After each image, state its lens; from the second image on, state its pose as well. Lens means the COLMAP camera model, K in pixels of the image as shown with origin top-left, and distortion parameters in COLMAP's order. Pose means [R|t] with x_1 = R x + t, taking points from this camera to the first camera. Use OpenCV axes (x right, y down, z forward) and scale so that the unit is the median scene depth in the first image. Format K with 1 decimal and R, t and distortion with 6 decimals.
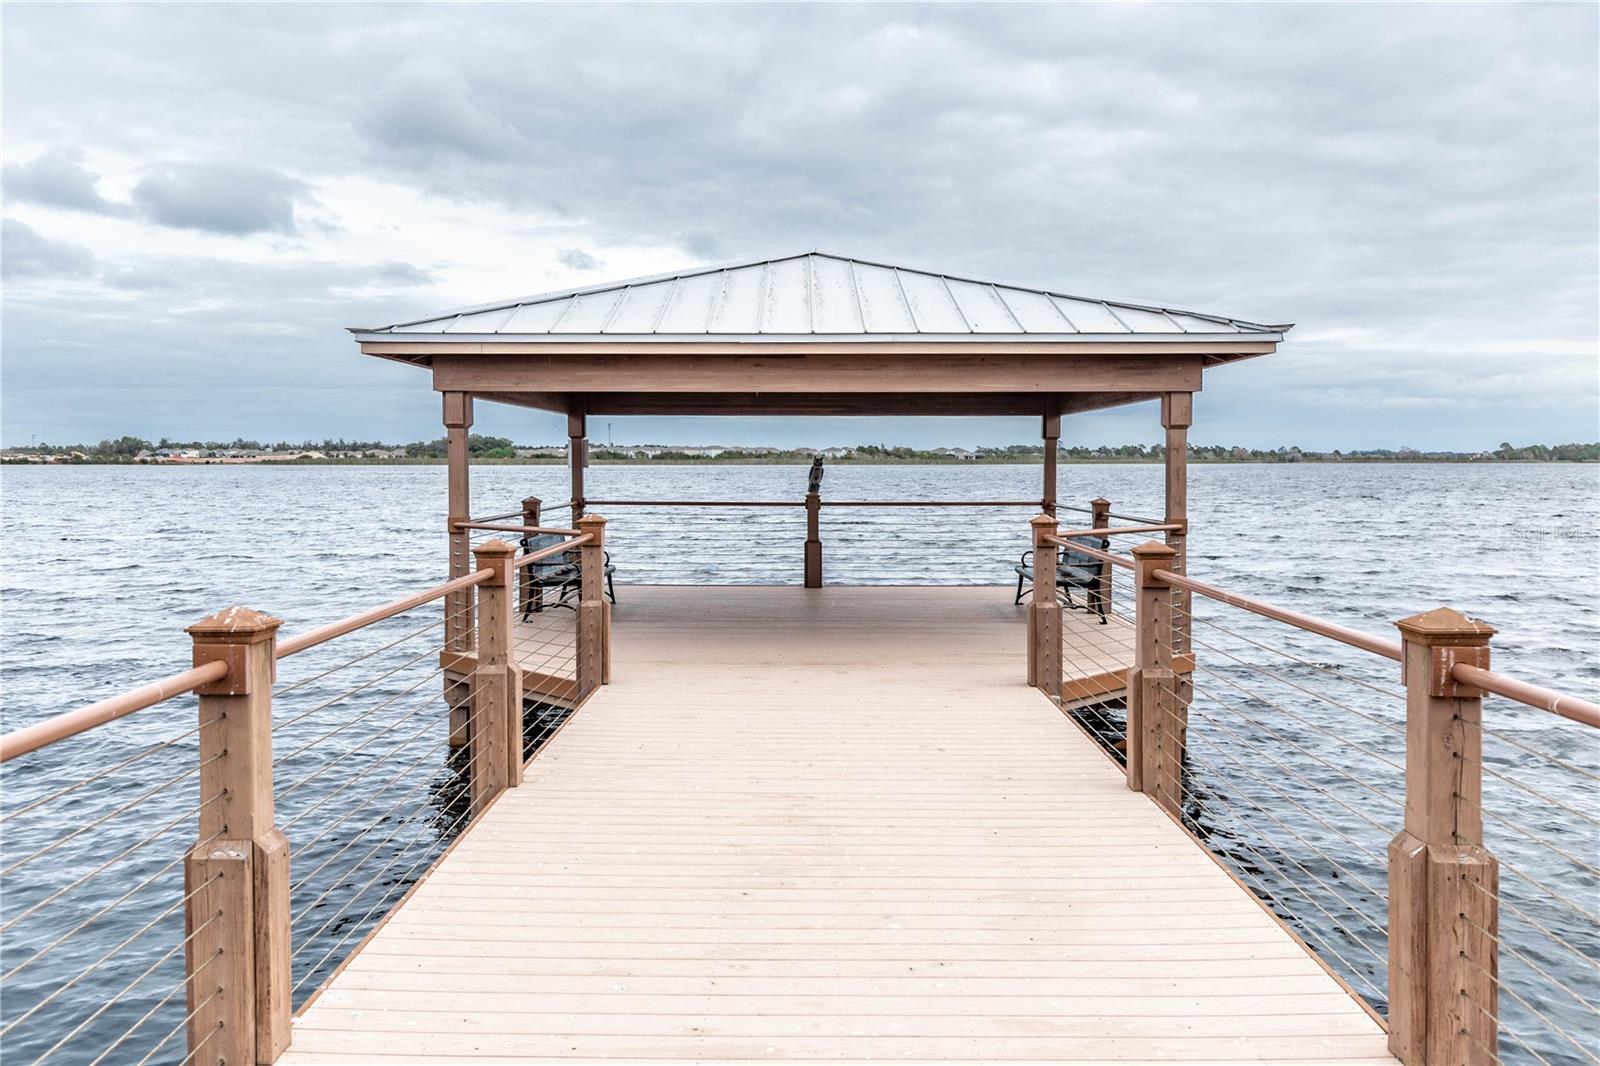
lens RADIAL K [[1392.1, 0, 797.9], [0, 1392.1, 494.6], [0, 0, 1]] dist [0.003306, -0.002951]
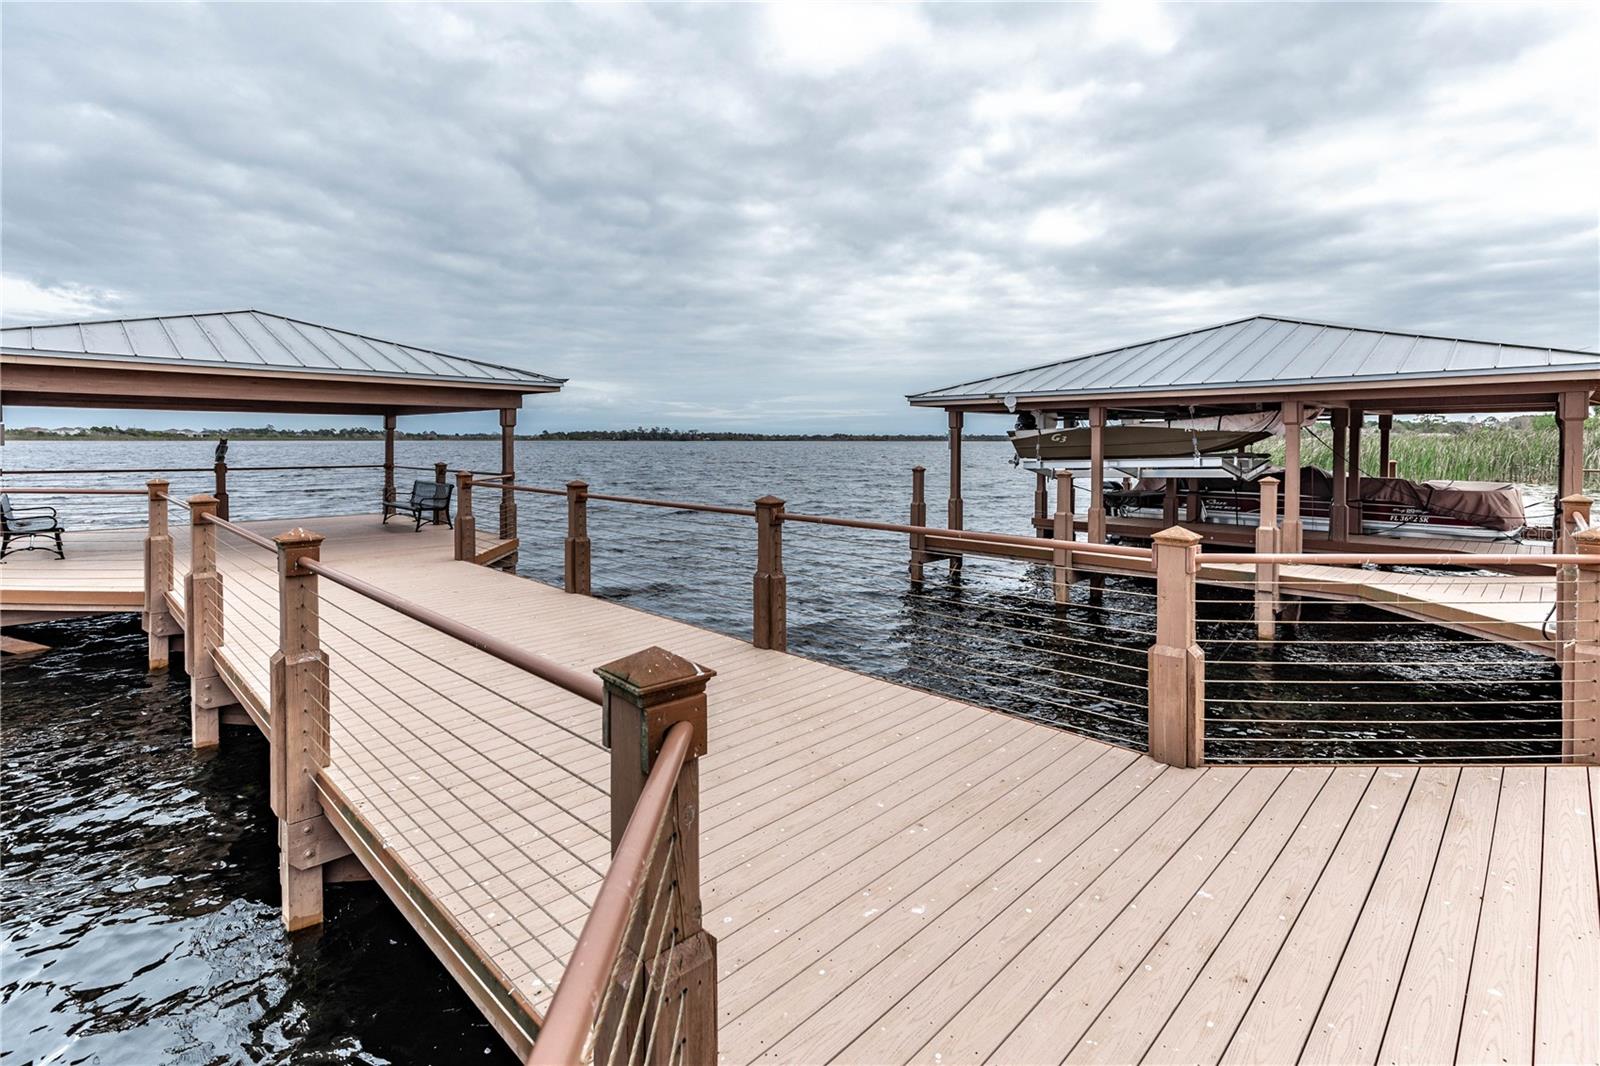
lens RADIAL K [[745.4, 0, 800.0], [0, 745.4, 533.0], [0, 0, 1]] dist [0.007536, 0.000085]
pose [[0.697509, -0.086811, 0.711298, -0.007189], [0.014895, 0.994176, 0.106730, -0.000104], [-0.716421, -0.063851, 0.694740, -0.001903]]
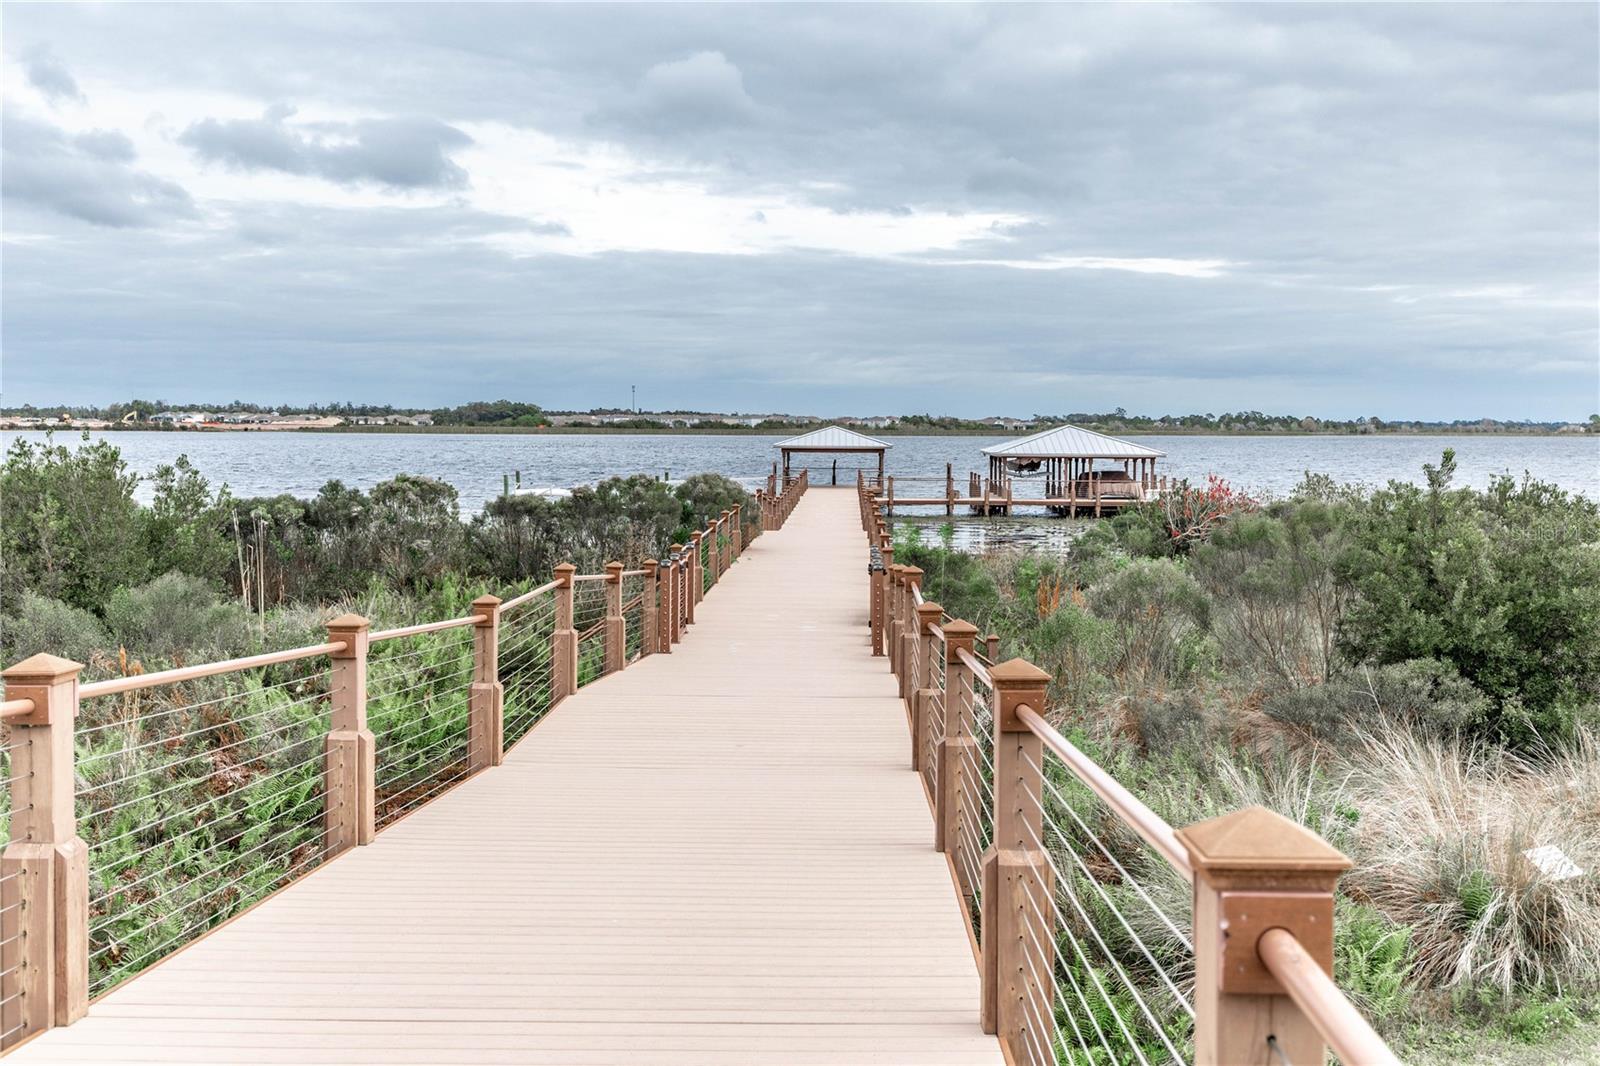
lens RADIAL K [[1672.4, 0, 800.0], [0, 1672.4, 533.0], [0, 0, 1]] dist [0.265728, -0.593807]
pose [[0.999401, 0.002773, 0.034494, -0.109944], [-0.004000, 0.999360, 0.035552, 0.004467], [-0.034374, -0.035669, 0.998772, -0.118147]]
